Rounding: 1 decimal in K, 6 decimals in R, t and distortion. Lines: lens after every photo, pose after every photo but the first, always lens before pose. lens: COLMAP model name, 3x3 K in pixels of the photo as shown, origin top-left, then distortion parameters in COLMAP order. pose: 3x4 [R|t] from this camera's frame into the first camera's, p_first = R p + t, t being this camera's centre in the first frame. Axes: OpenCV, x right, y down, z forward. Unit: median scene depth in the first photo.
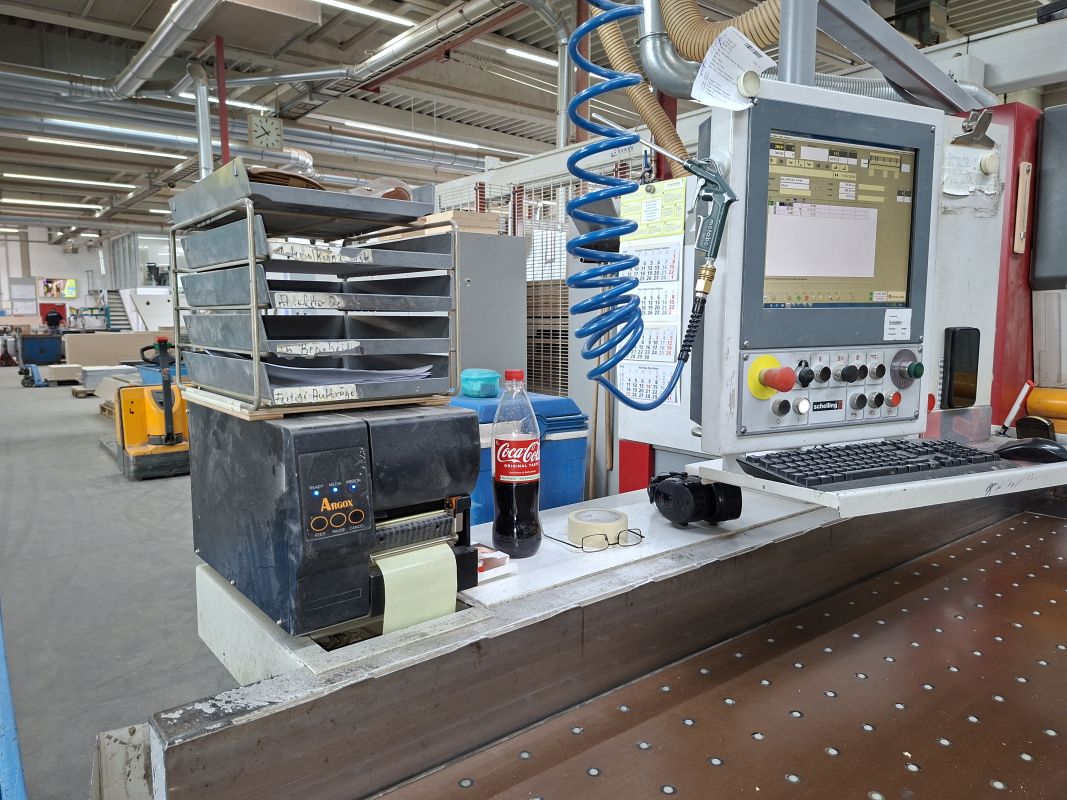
lens RADIAL K [[741.2, 0, 521.4], [0, 741.2, 399.3], [0, 0, 1]] dist [0.103638, -0.131495]
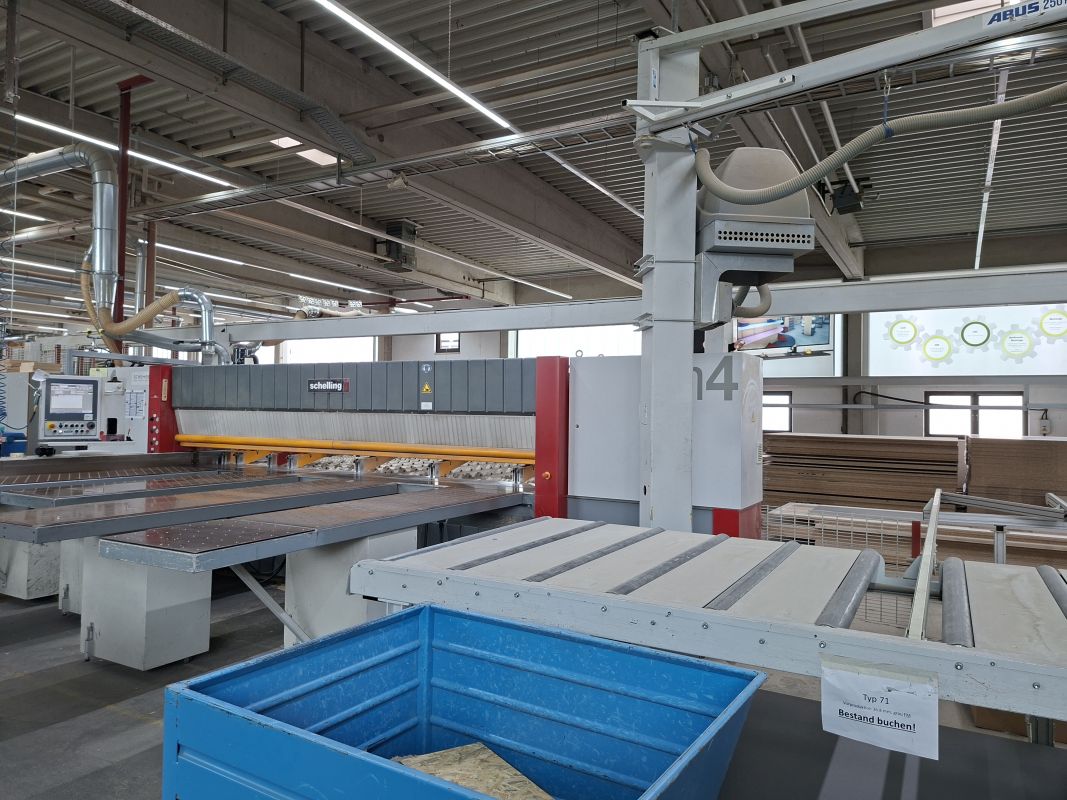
lens RADIAL K [[740.3, 0, 534.0], [0, 740.3, 392.8], [0, 0, 1]] dist [0.110384, -0.129952]
pose [[0.924339, 0.027506, 0.380579, 1.378372], [0.024339, 0.991117, -0.130746, 0.506224], [-0.380795, 0.130116, 0.915459, -5.110079]]
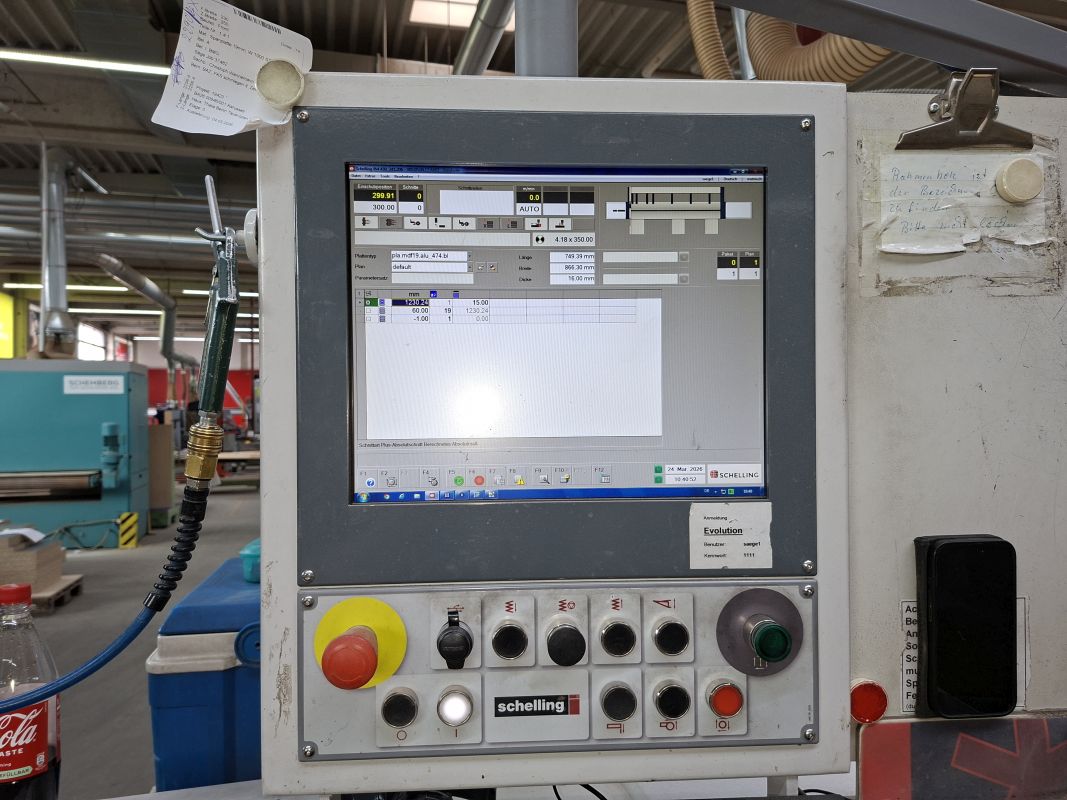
lens RADIAL K [[751.9, 0, 524.0], [0, 751.9, 412.7], [0, 0, 1]] dist [0.121737, -0.195419]
pose [[0.919944, -0.001933, -0.392045, 0.575243], [-0.040217, 0.994247, -0.099271, -0.124926], [0.389981, 0.107091, 0.914574, 0.519590]]
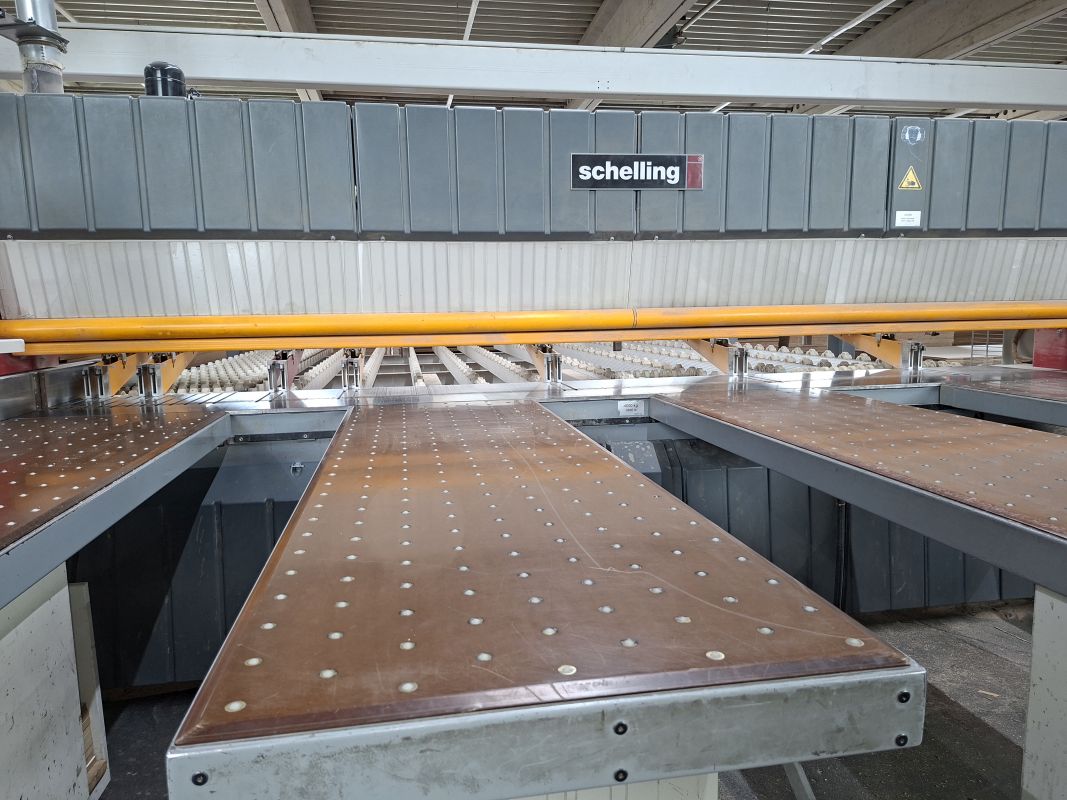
lens RADIAL K [[737.6, 0, 533.5], [0, 737.6, 400.0], [0, 0, 1]] dist [0.092977, -0.123701]
pose [[0.472126, -0.116816, 0.873757, -0.008054], [0.115963, 0.990798, 0.069804, 0.204480], [-0.873871, 0.068367, 0.481327, -0.557940]]
